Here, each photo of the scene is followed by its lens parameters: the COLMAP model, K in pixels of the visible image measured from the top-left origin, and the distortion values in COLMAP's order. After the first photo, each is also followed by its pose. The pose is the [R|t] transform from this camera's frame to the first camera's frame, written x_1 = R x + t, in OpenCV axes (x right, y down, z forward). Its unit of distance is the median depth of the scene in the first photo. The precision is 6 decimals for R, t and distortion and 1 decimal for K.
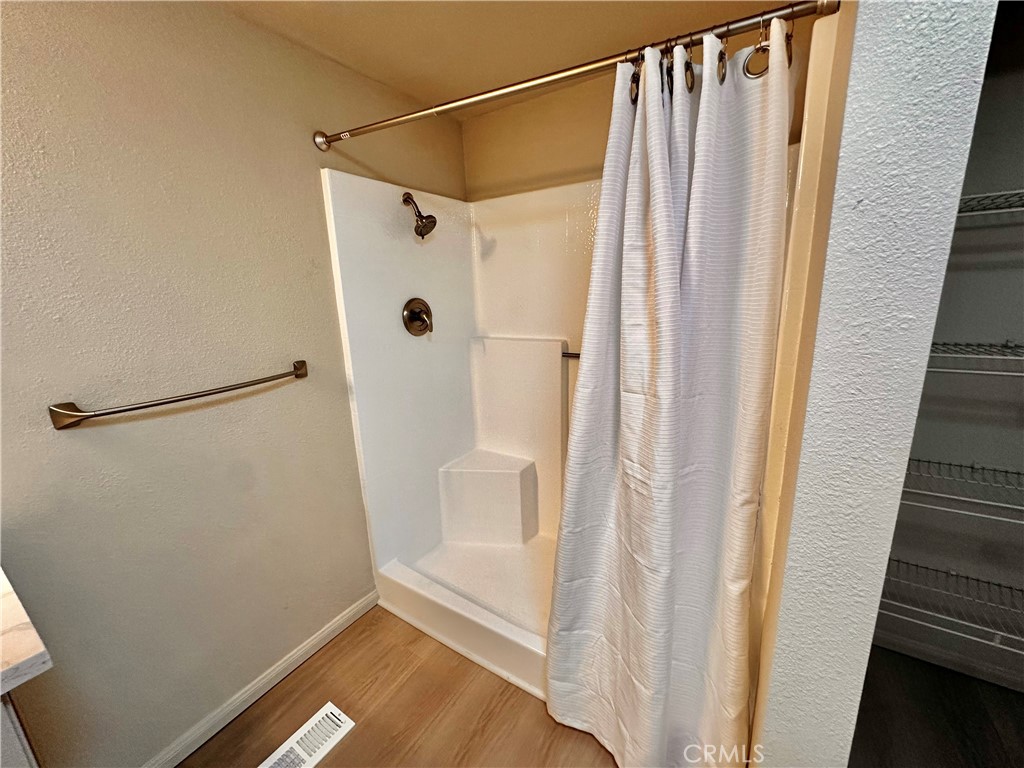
lens RADIAL K [[414.6, 0, 513.9], [0, 414.6, 384.1], [0, 0, 1]] dist [-0.003096, -0.000045]
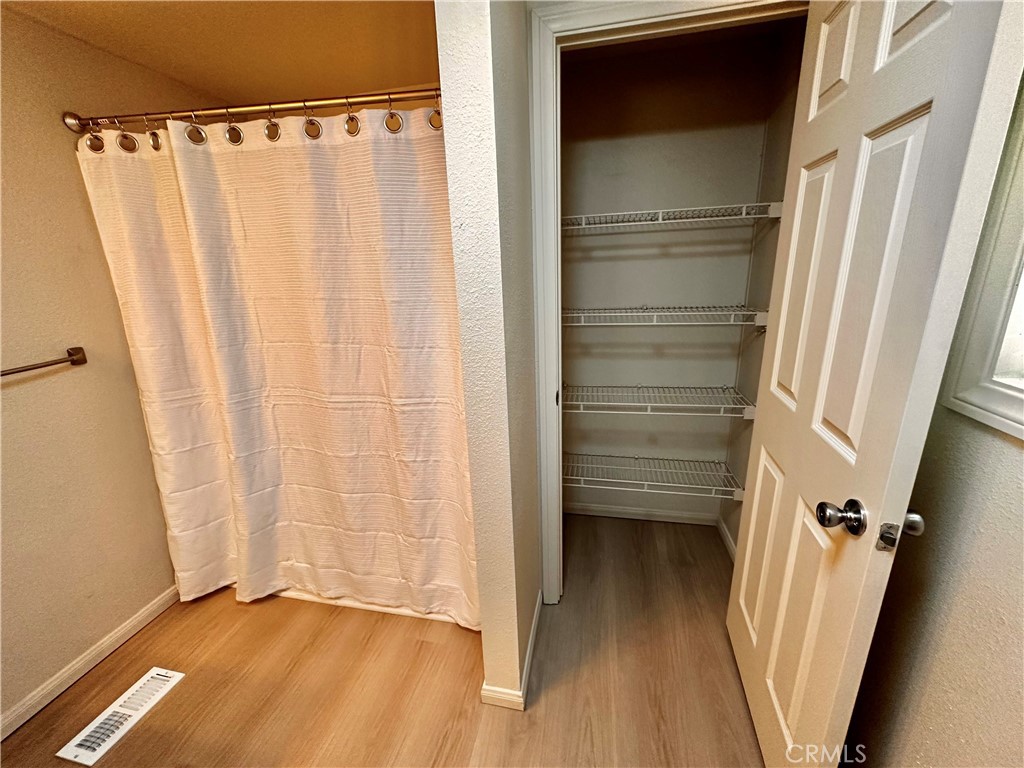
lens RADIAL K [[414.6, 0, 515.2], [0, 414.6, 385.1], [0, 0, 1]] dist [-0.003096, -0.000045]
pose [[0.937461, -0.091949, 0.335727, 0.135548], [0.079084, 0.995520, 0.051823, 0.069554], [-0.338988, -0.022031, 0.940533, -0.299545]]
